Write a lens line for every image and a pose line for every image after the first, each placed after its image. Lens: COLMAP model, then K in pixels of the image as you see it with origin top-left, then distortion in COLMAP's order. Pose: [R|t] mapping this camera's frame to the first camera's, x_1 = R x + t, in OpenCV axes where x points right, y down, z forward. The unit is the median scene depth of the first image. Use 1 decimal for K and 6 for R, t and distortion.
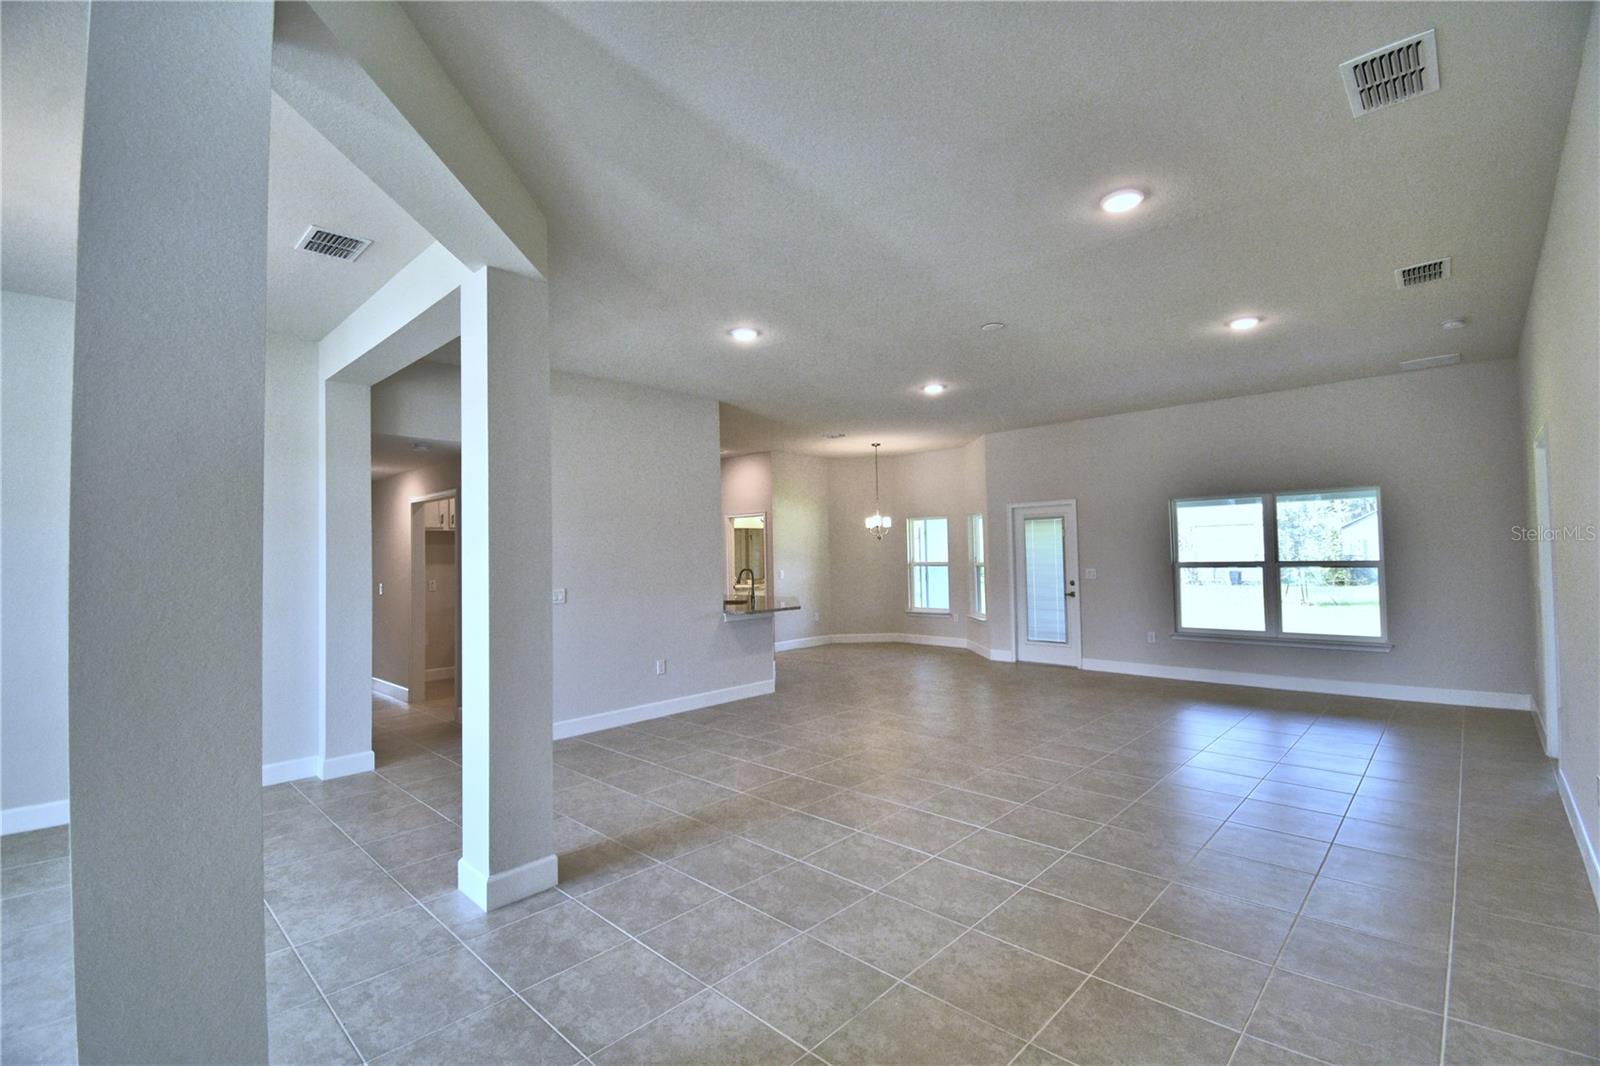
lens RADIAL K [[704.7, 0, 793.7], [0, 704.7, 533.8], [0, 0, 1]] dist [0.020572, -0.023160]
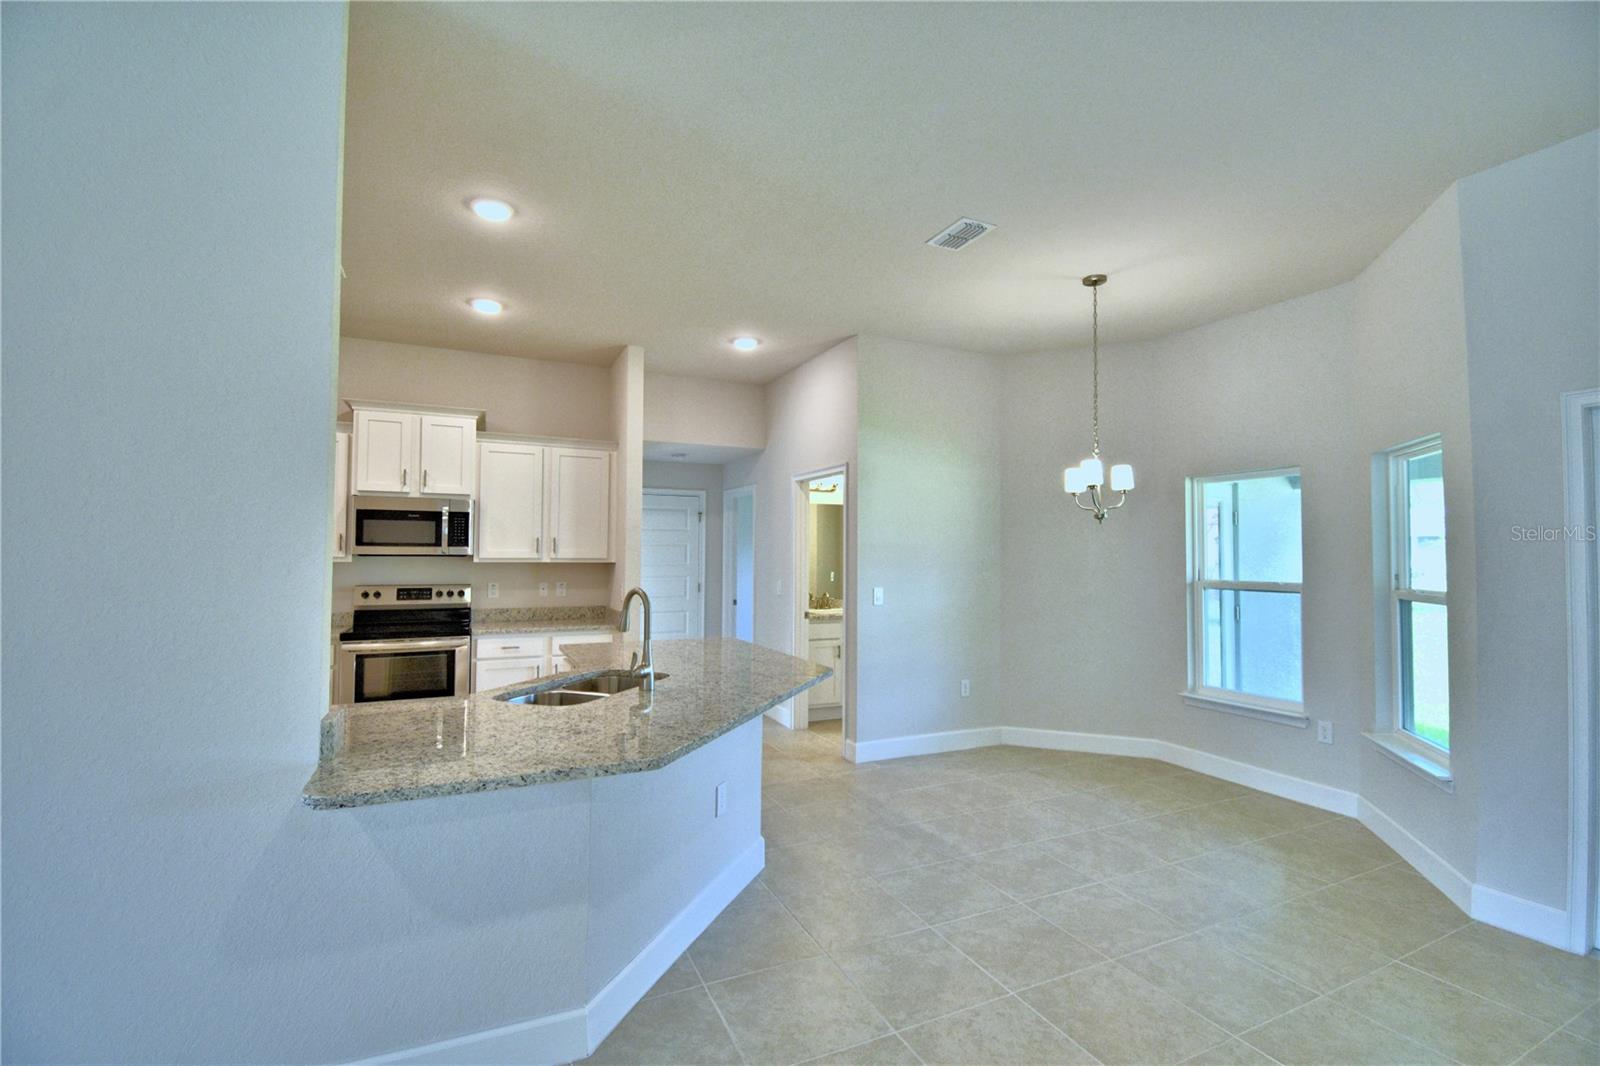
lens RADIAL K [[704.7, 0, 793.7], [0, 704.7, 533.8], [0, 0, 1]] dist [0.020572, -0.023160]
pose [[0.928168, 0.011887, -0.371973, 0.132457], [-0.013648, 0.999905, -0.002101, 0.022214], [0.371912, 0.007027, 0.928241, 0.680334]]
